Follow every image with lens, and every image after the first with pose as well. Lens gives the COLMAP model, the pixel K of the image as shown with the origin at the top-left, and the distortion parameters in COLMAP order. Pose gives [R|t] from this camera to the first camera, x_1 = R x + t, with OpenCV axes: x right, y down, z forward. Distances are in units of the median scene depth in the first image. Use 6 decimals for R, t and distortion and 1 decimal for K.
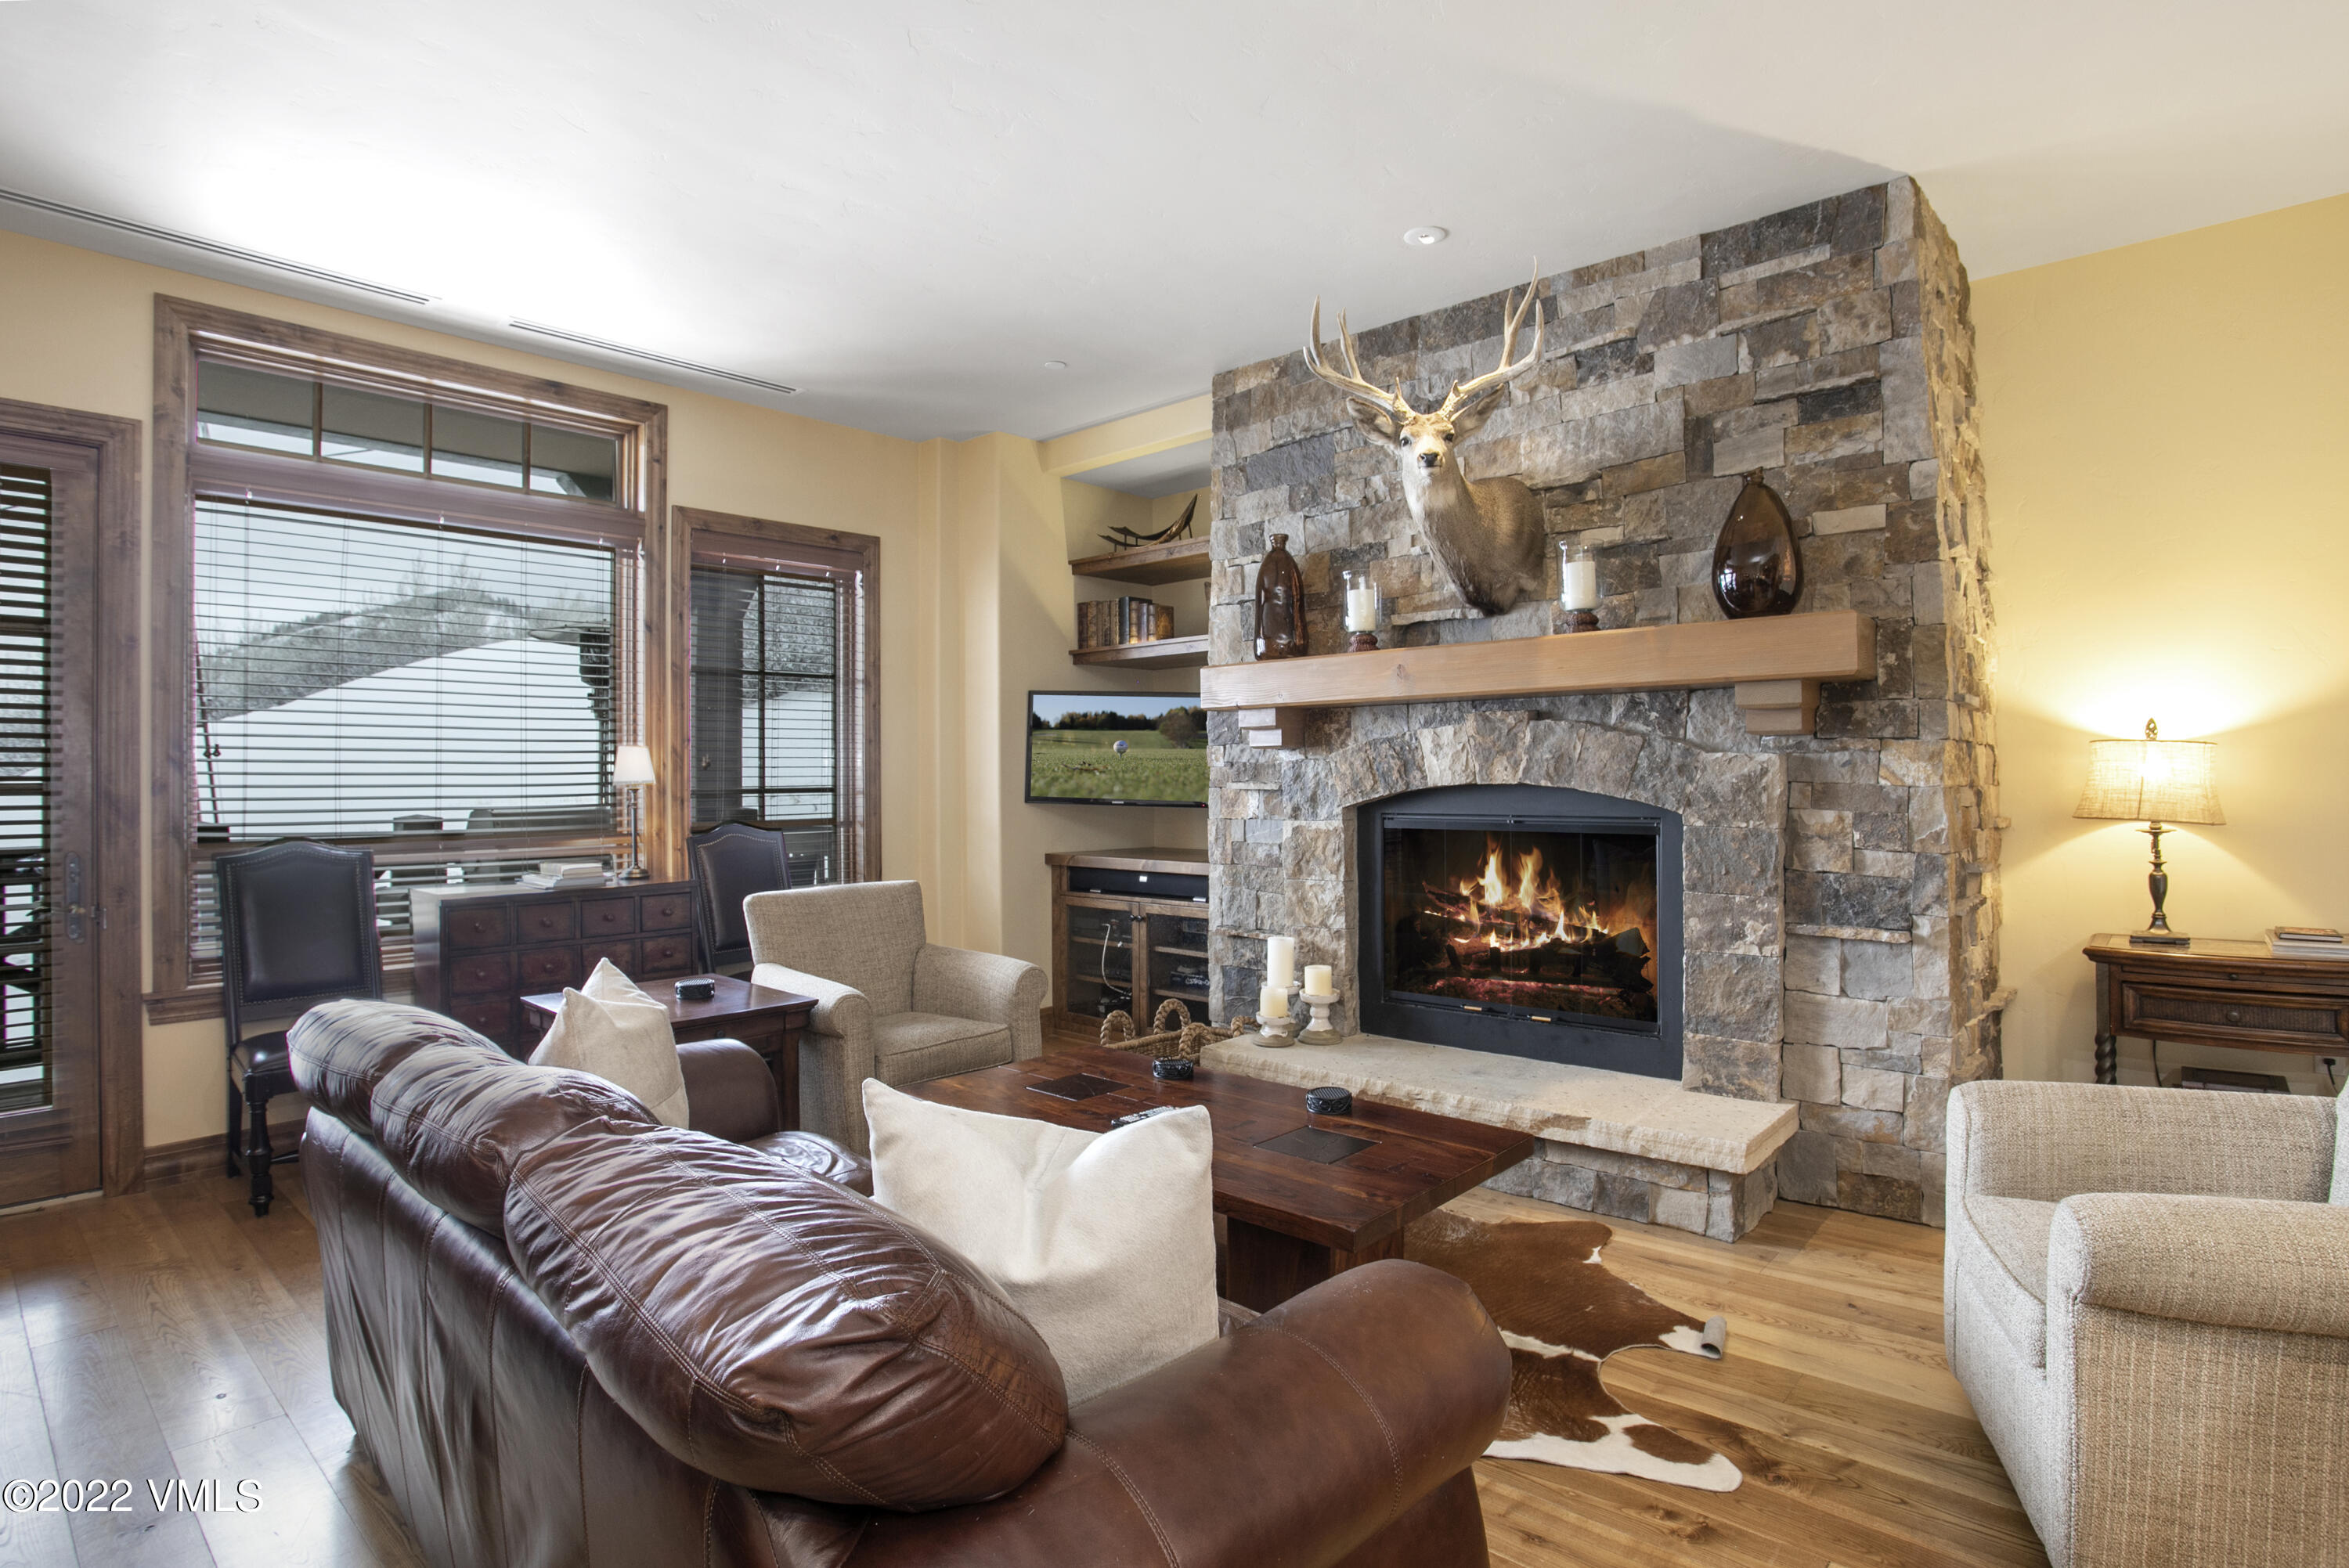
lens RADIAL K [[1226.5, 0, 1156.3], [0, 1226.5, 771.2], [0, 0, 1]] dist [-0.073046, 0.049185]
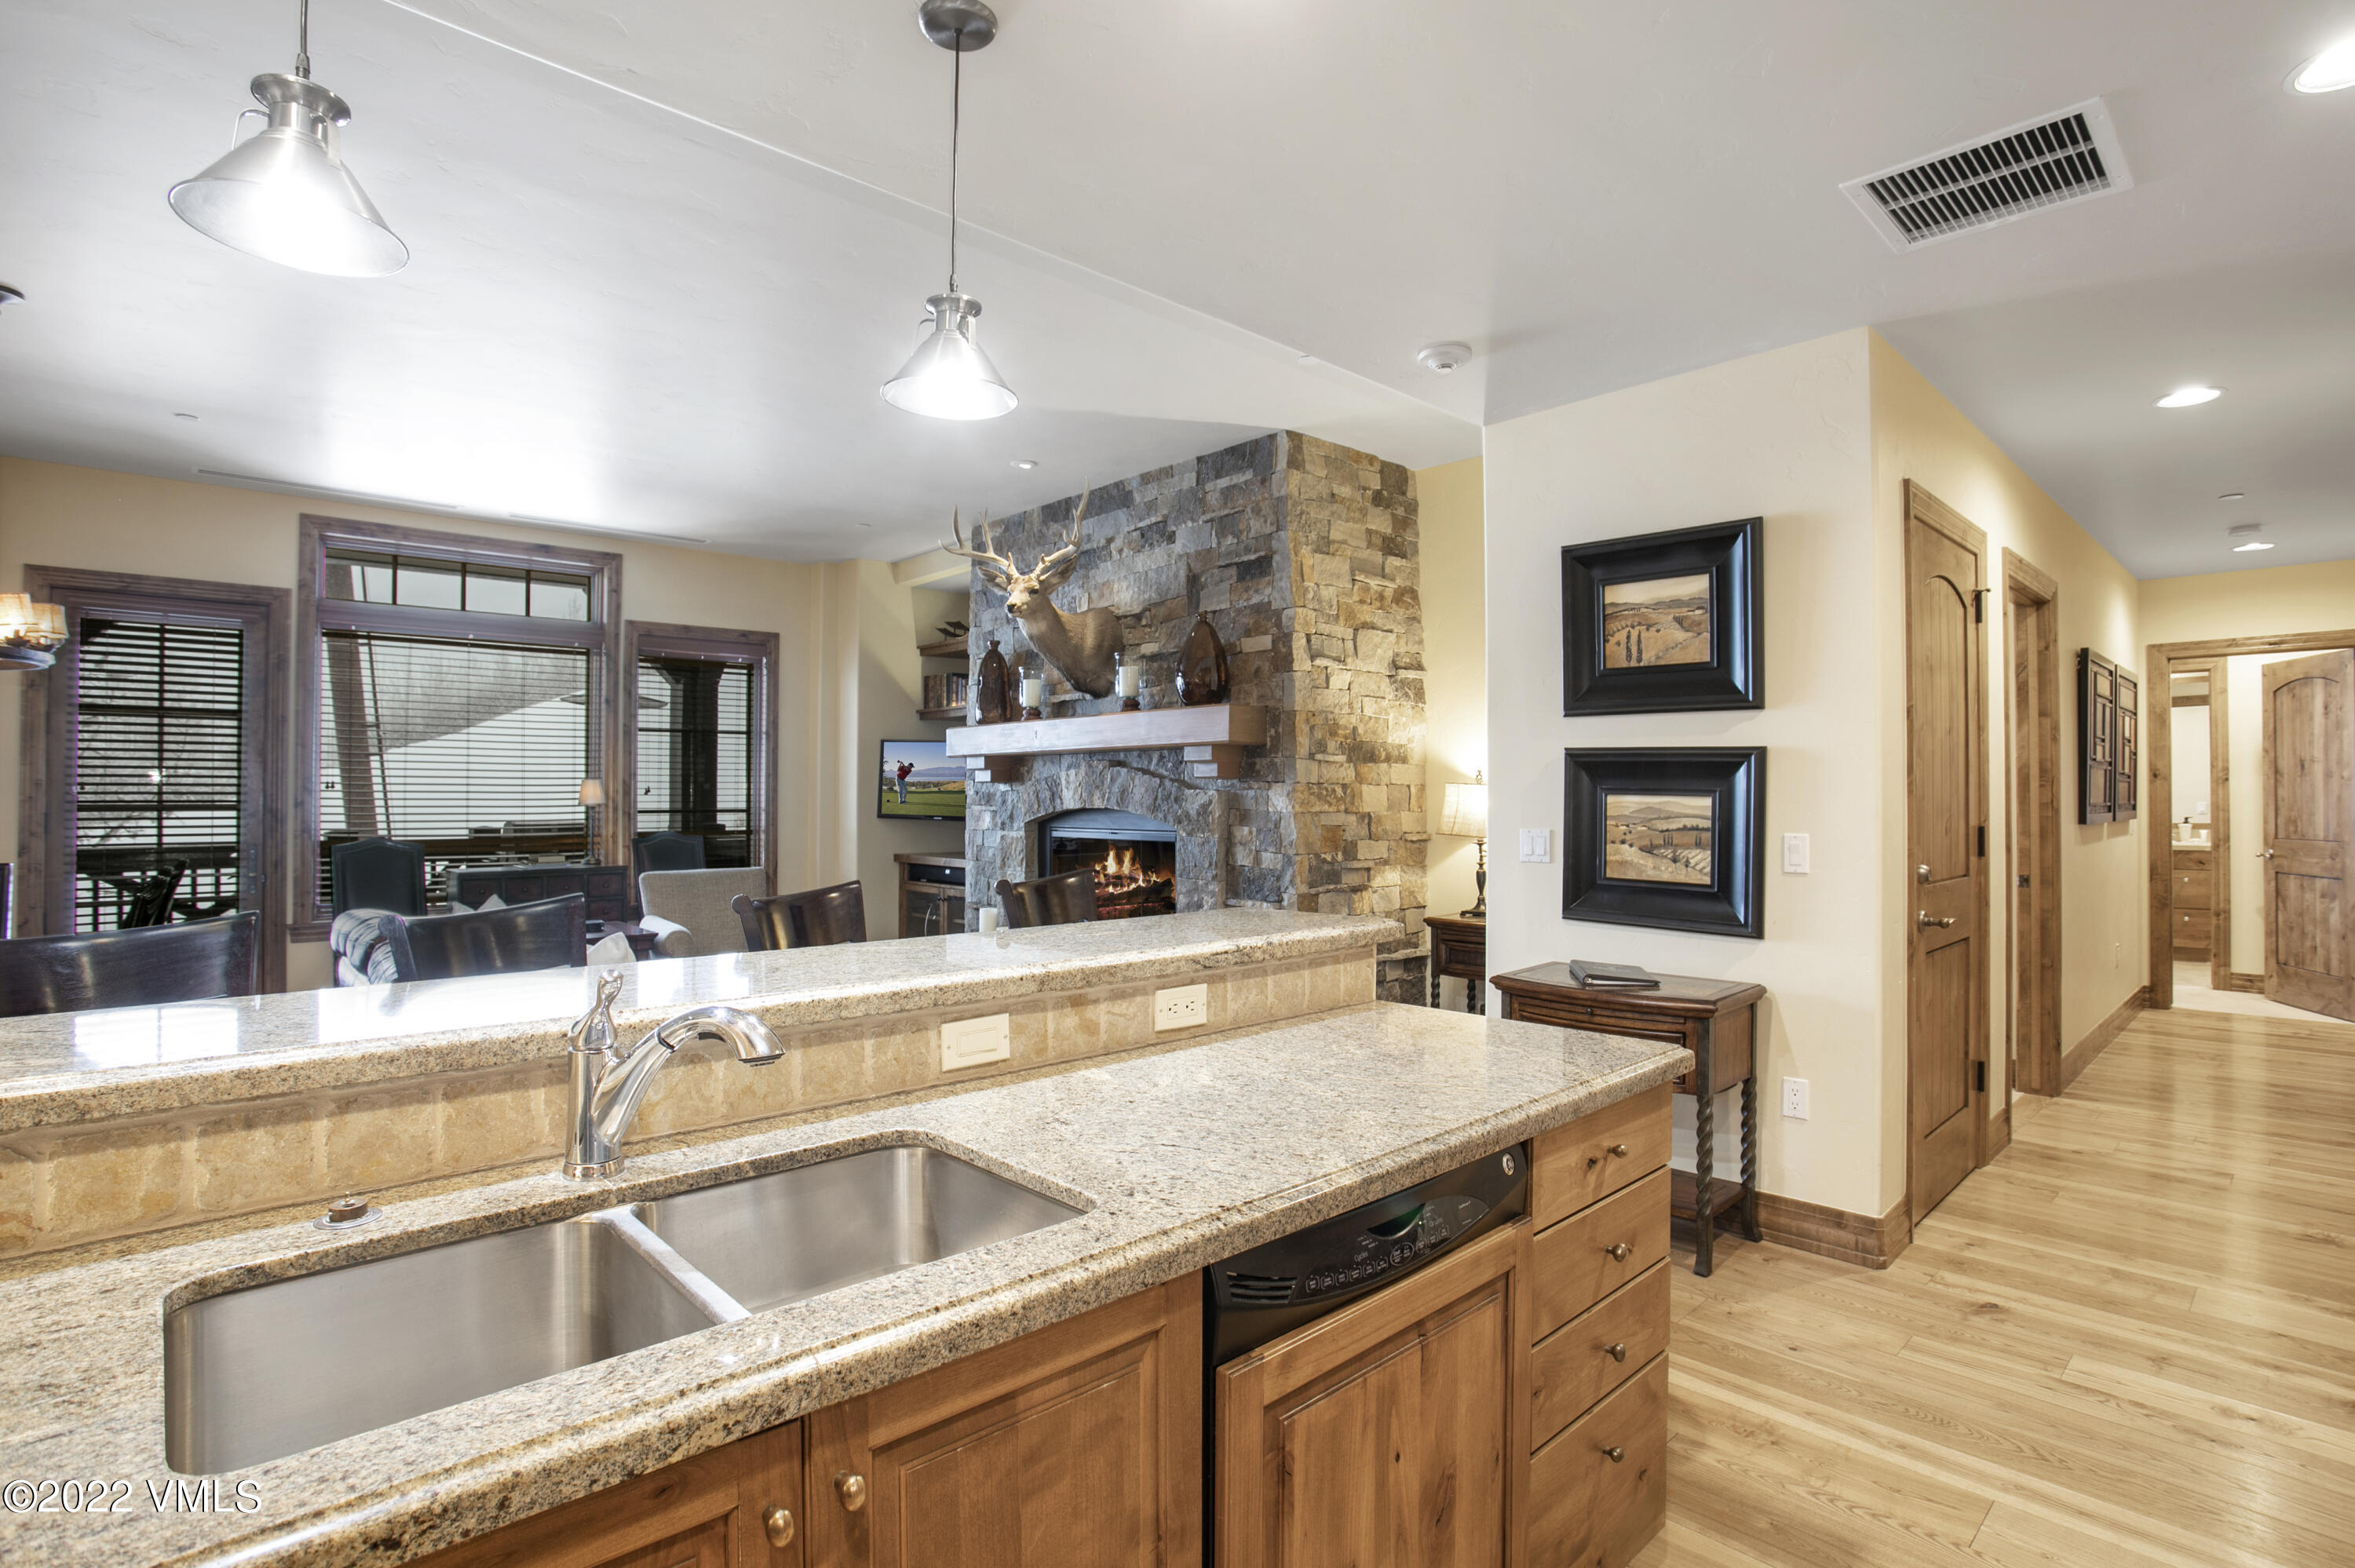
lens RADIAL K [[1156.9, 0, 1177.5], [0, 1156.9, 784.0], [0, 0, 1]] dist [-0.083526, 0.038894]
pose [[0.996681, 0.005161, -0.081241, 0.490335], [-0.005539, 0.999975, -0.004431, -0.013756], [0.081216, 0.004867, 0.996685, -0.434028]]
